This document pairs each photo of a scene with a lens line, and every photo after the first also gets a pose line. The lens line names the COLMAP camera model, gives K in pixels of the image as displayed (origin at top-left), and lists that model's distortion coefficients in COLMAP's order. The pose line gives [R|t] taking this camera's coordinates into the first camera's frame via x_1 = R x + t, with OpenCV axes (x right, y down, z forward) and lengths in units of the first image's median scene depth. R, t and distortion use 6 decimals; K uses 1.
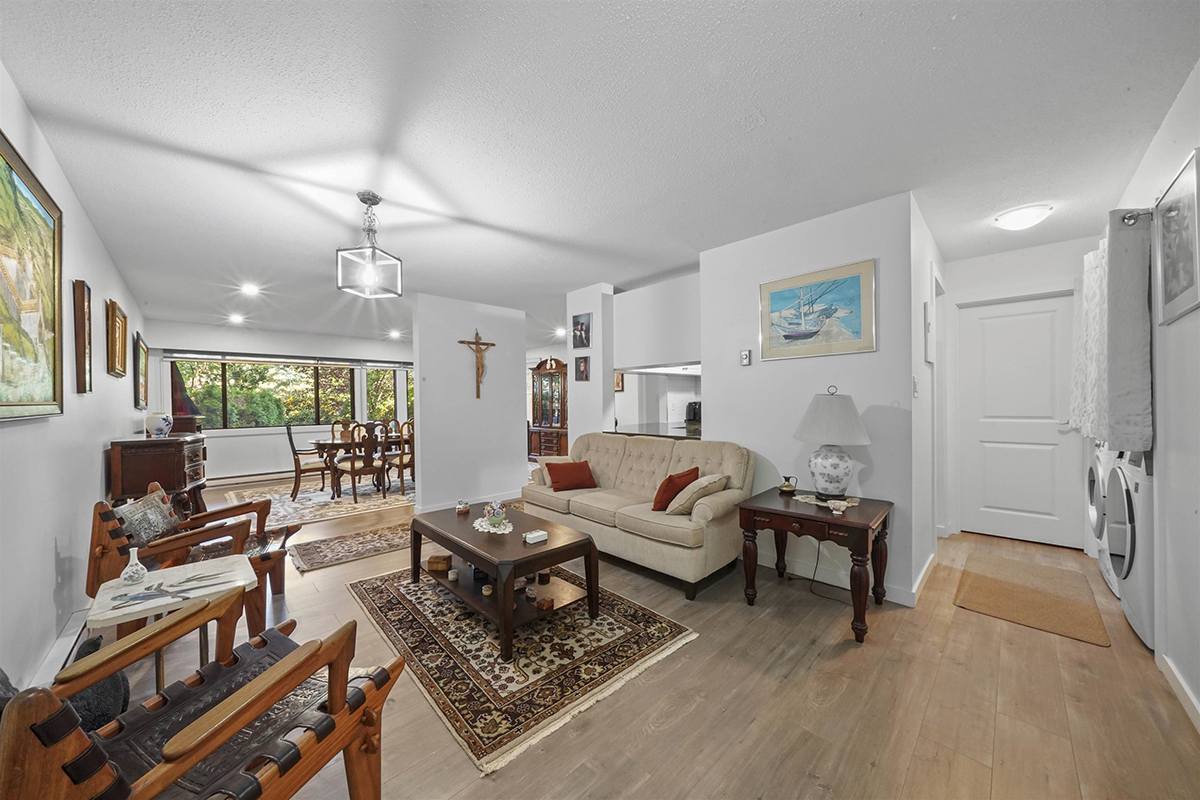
lens RADIAL K [[420.6, 0, 599.0], [0, 420.6, 404.7], [0, 0, 1]] dist [-0.013600, 0.000519]
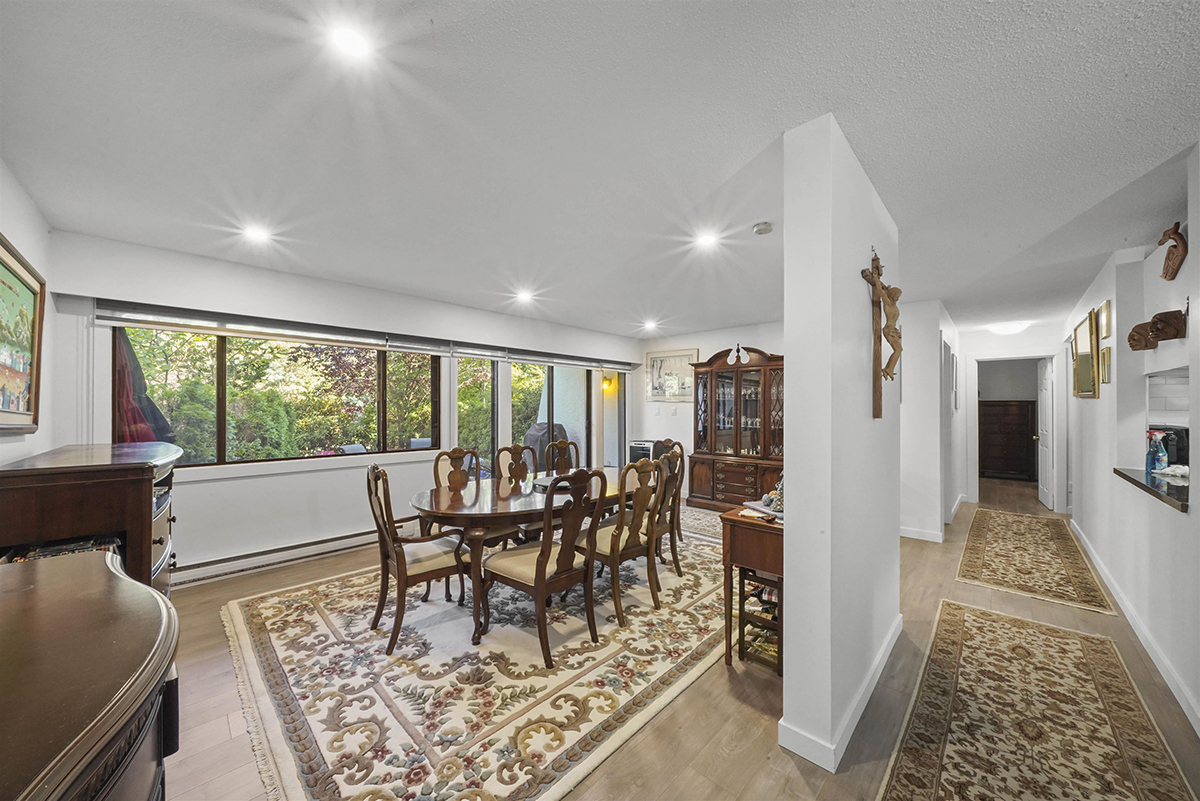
lens RADIAL K [[420.6, 0, 592.1], [0, 420.6, 405.4], [0, 0, 1]] dist [-0.013600, 0.000519]
pose [[0.999748, 0.014559, 0.017081, -0.615639], [-0.014362, 0.999830, -0.011568, -0.021074], [-0.017246, 0.011319, 0.999787, 0.652177]]
